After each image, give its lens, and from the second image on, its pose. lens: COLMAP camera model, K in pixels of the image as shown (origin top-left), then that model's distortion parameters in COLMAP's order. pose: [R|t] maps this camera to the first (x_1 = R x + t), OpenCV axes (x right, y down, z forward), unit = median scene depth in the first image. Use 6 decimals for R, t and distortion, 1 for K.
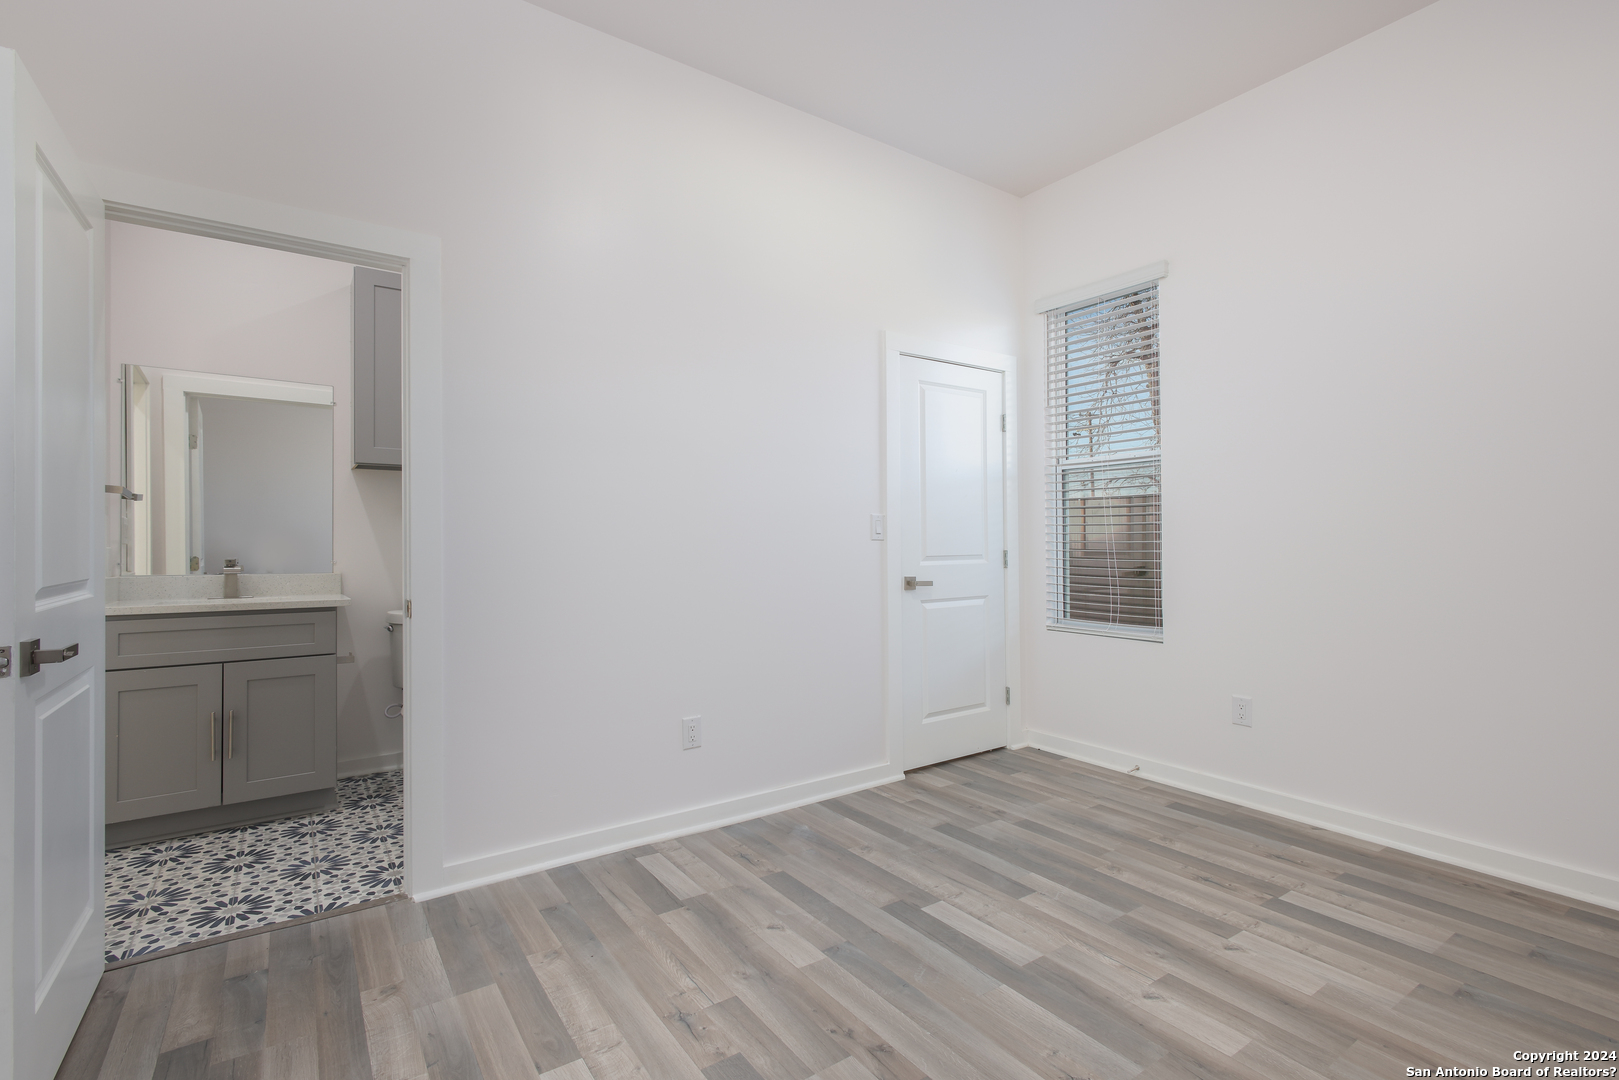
lens RADIAL K [[757.3, 0, 822.4], [0, 757.3, 538.4], [0, 0, 1]] dist [0.004914, 0.000528]
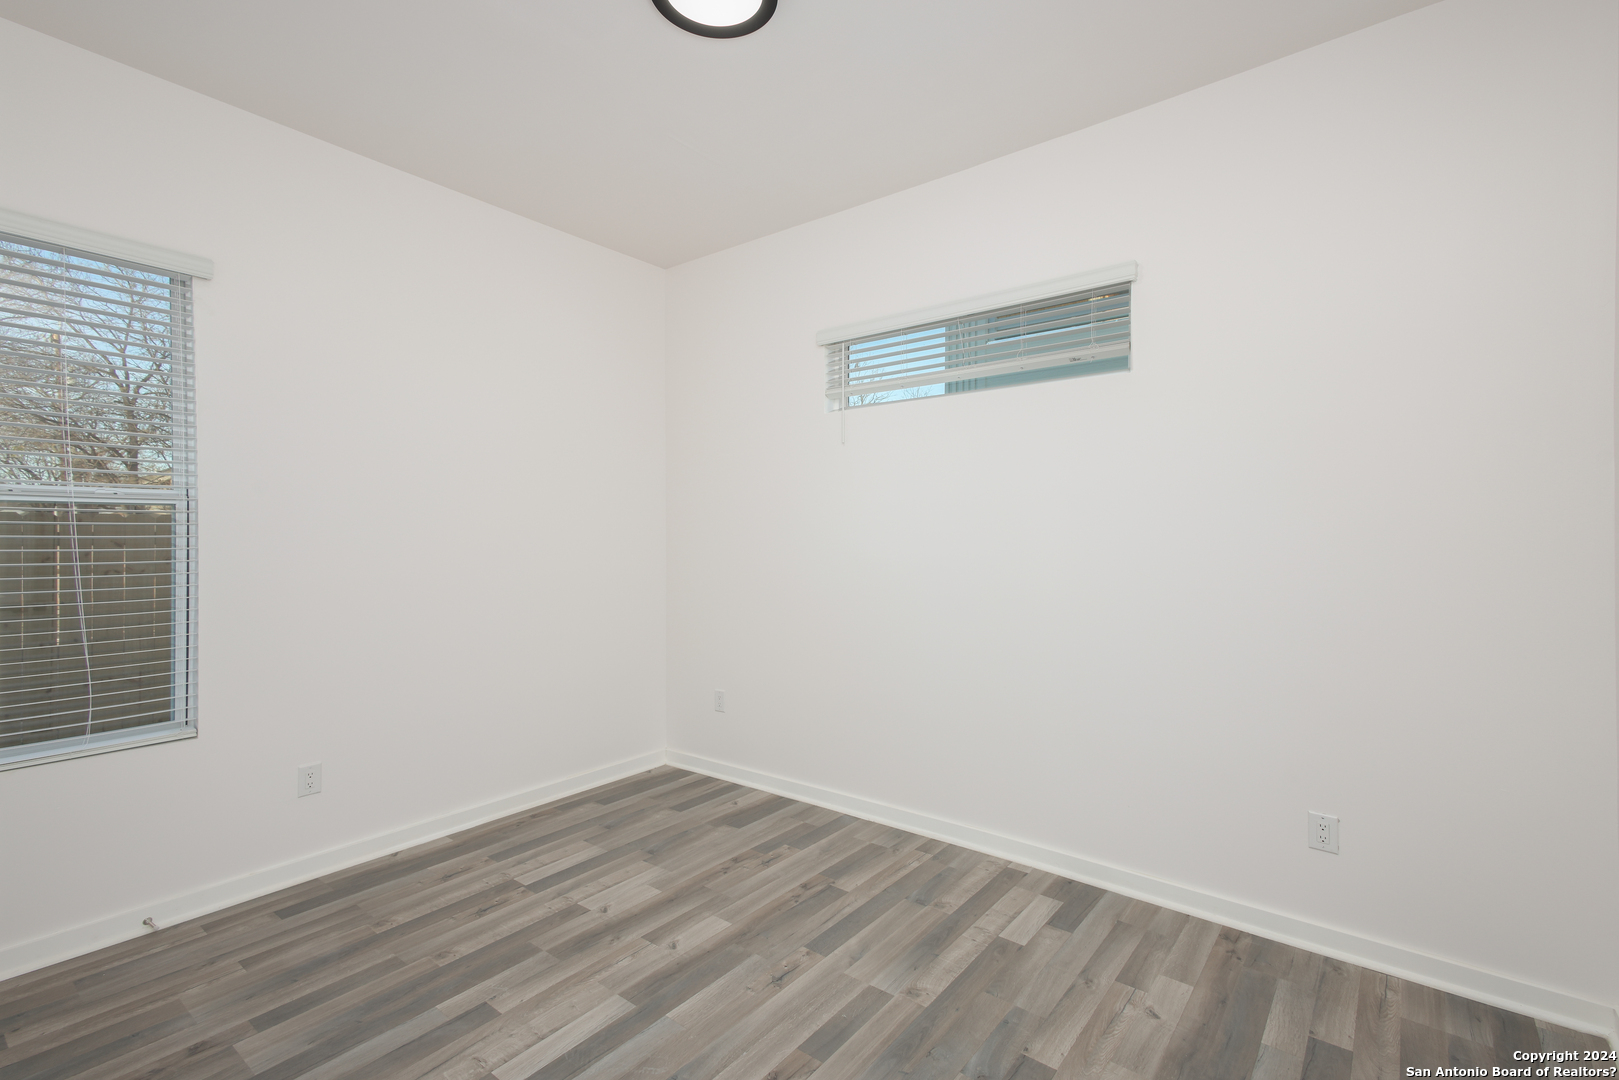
lens RADIAL K [[757.3, 0, 819.7], [0, 757.3, 534.3], [0, 0, 1]] dist [0.004914, 0.000528]
pose [[-0.303210, 0.007826, 0.952892, -0.704831], [0.014300, 0.999891, -0.003662, -0.084488], [-0.952816, 0.012516, -0.303289, 0.881990]]
